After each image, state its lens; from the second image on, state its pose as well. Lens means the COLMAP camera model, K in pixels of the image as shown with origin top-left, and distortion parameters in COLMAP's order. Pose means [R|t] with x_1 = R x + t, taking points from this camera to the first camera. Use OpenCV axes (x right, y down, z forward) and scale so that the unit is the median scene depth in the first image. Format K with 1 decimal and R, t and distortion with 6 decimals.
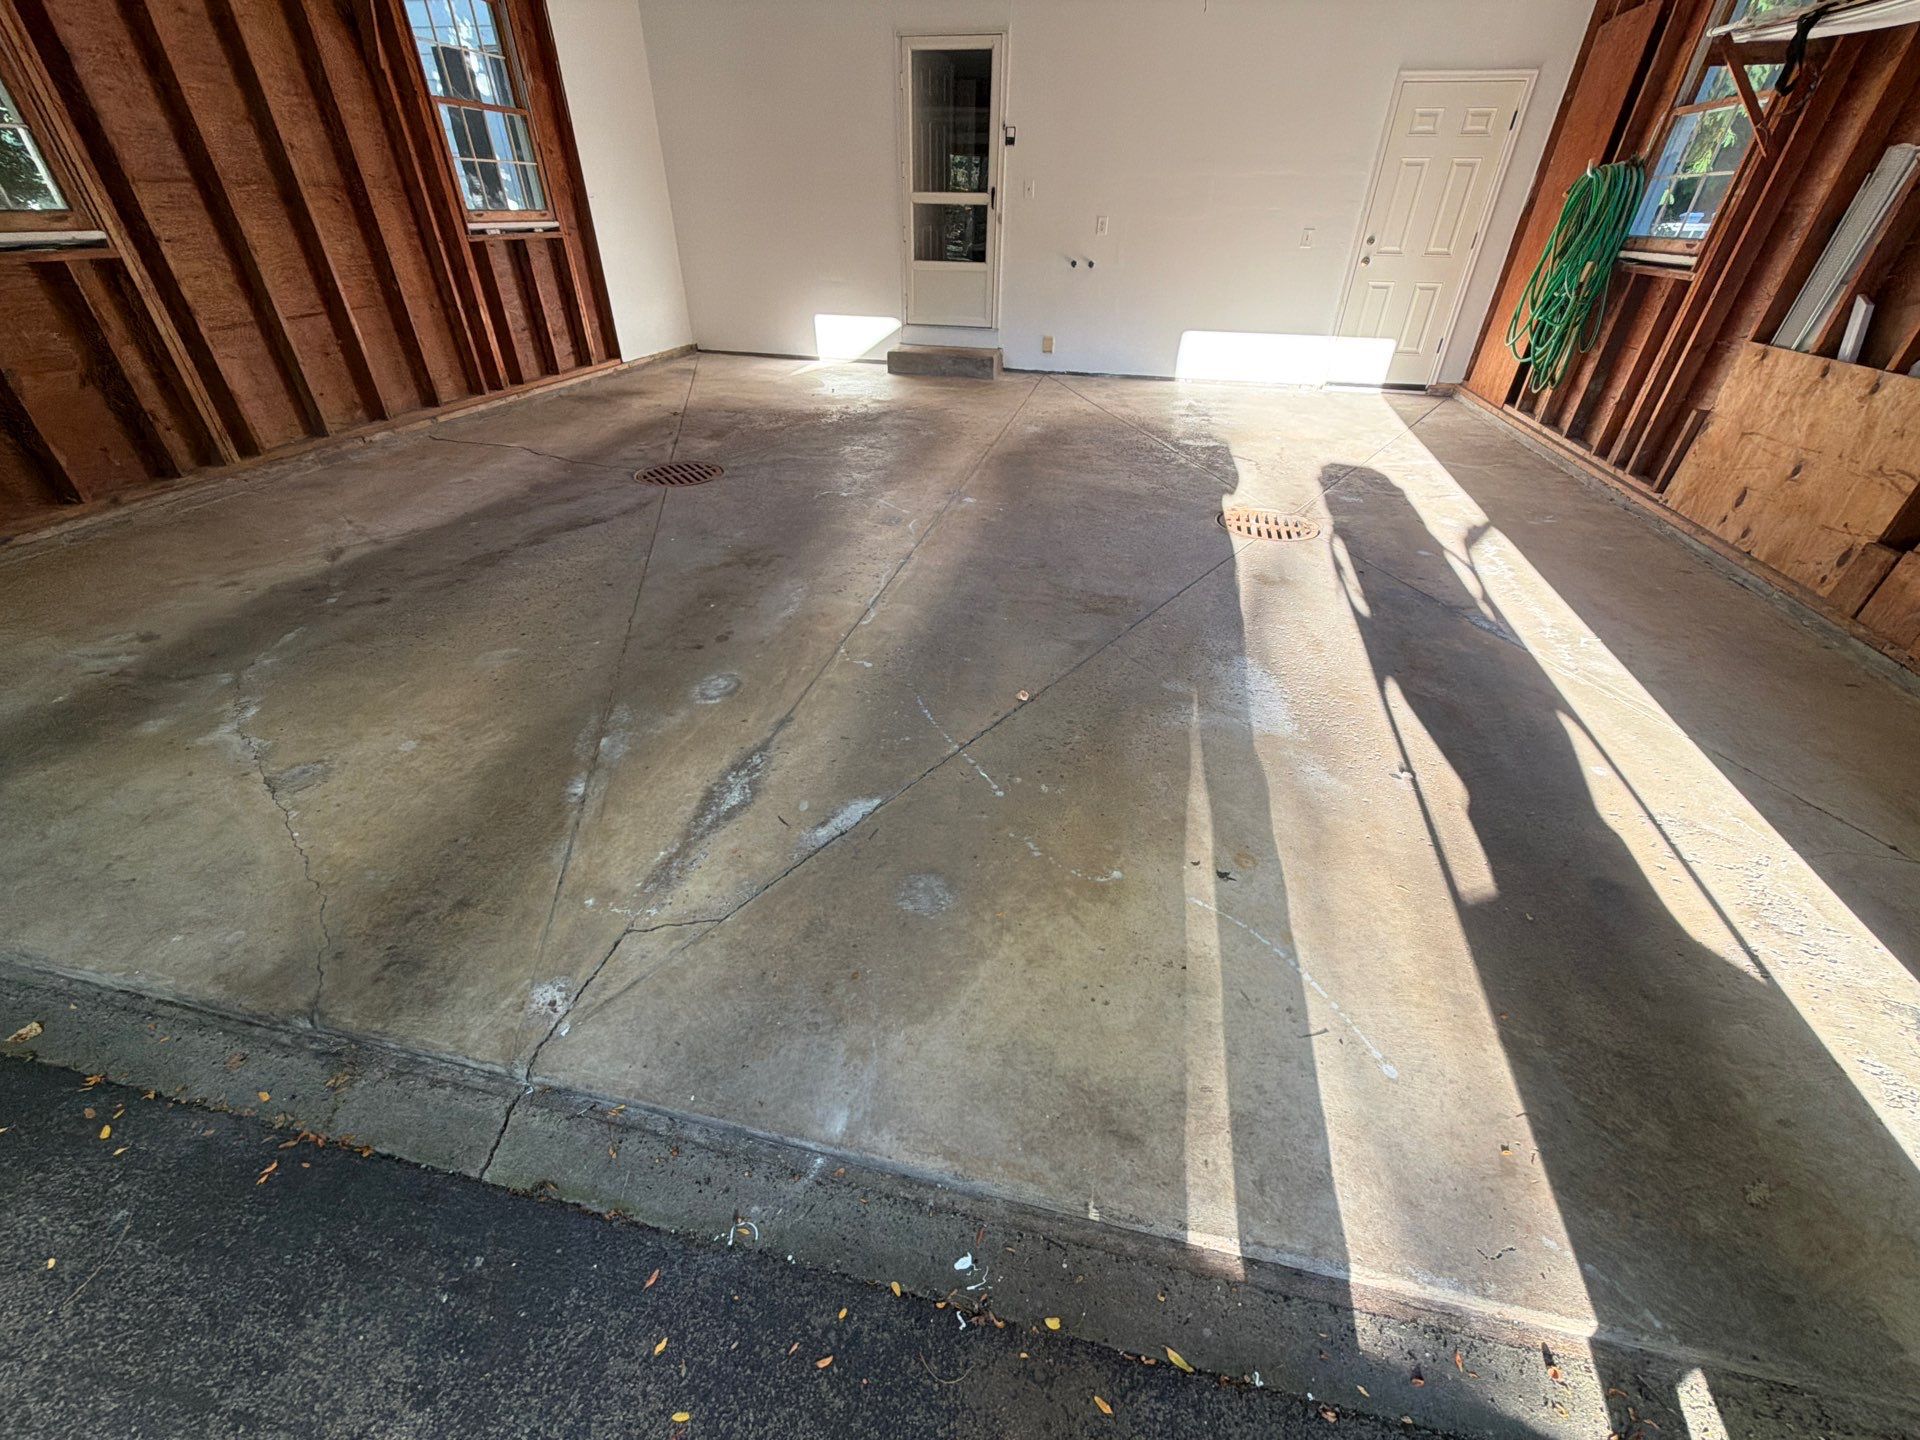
lens RADIAL K [[764.2, 0, 960.0], [0, 764.2, 720.0], [0, 0, 1]] dist [0.000381, -0.000415]
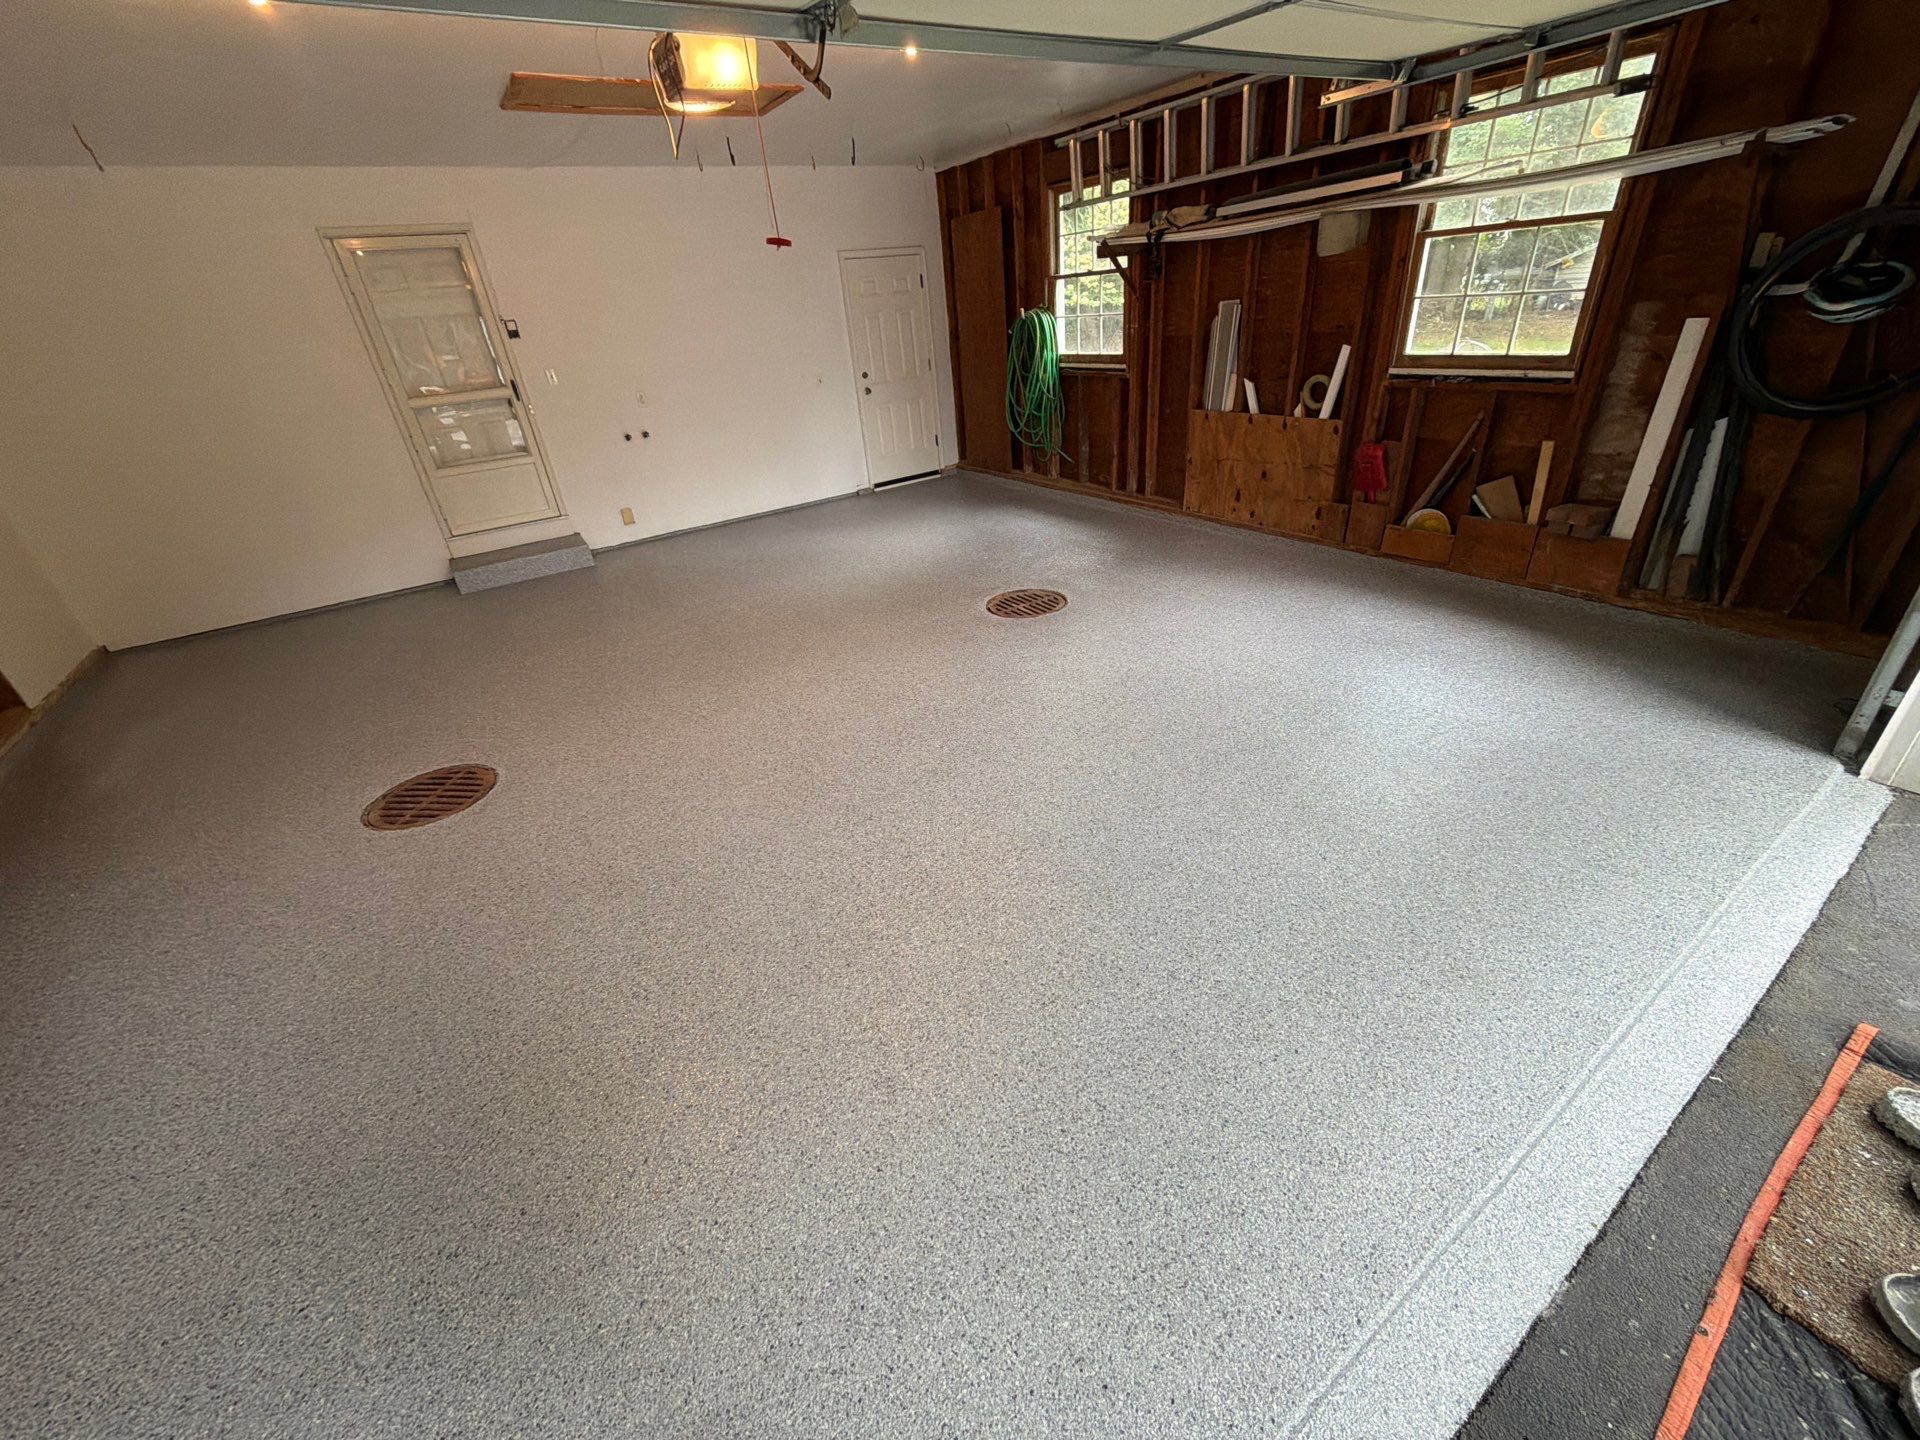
lens RADIAL K [[764.2, 0, 960.0], [0, 764.2, 720.0], [0, 0, 1]] dist [0.000381, -0.000415]
pose [[0.688992, -0.411709, 0.596477, -0.658706], [0.477548, 0.876963, 0.053694, -0.275199], [-0.545195, 0.247852, 0.800832, 0.141585]]
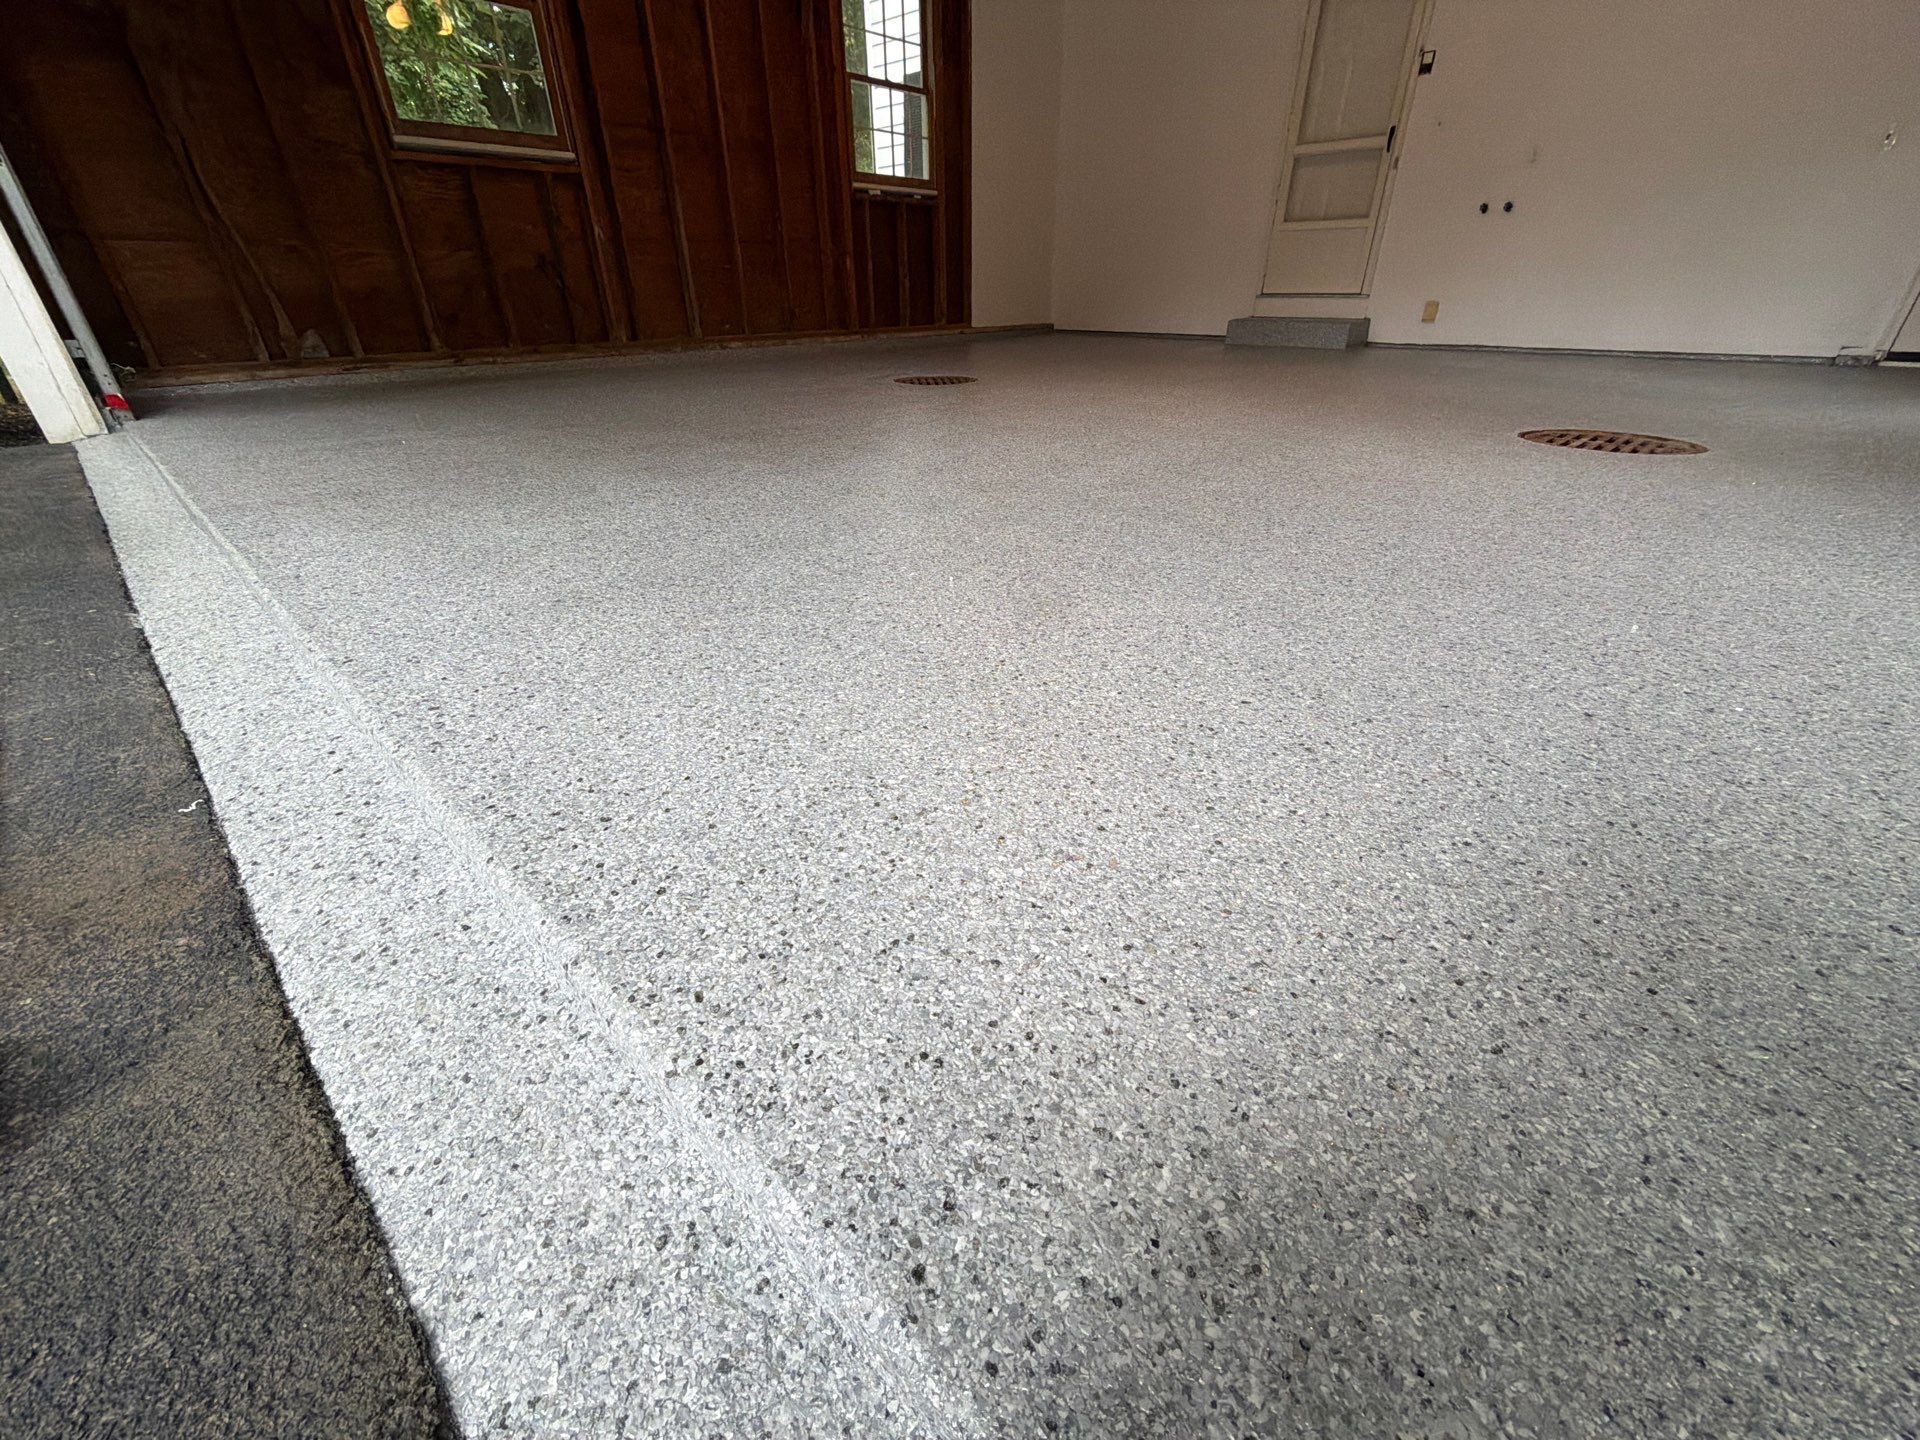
lens RADIAL K [[763.7, 0, 960.0], [0, 763.7, 720.0], [0, 0, 1]] dist [0.000284, -0.000226]
pose [[0.862829, 0.230896, -0.449681, 0.354482], [-0.265118, 0.964119, -0.013656, 0.190552], [0.430393, 0.131002, 0.893085, 0.240523]]
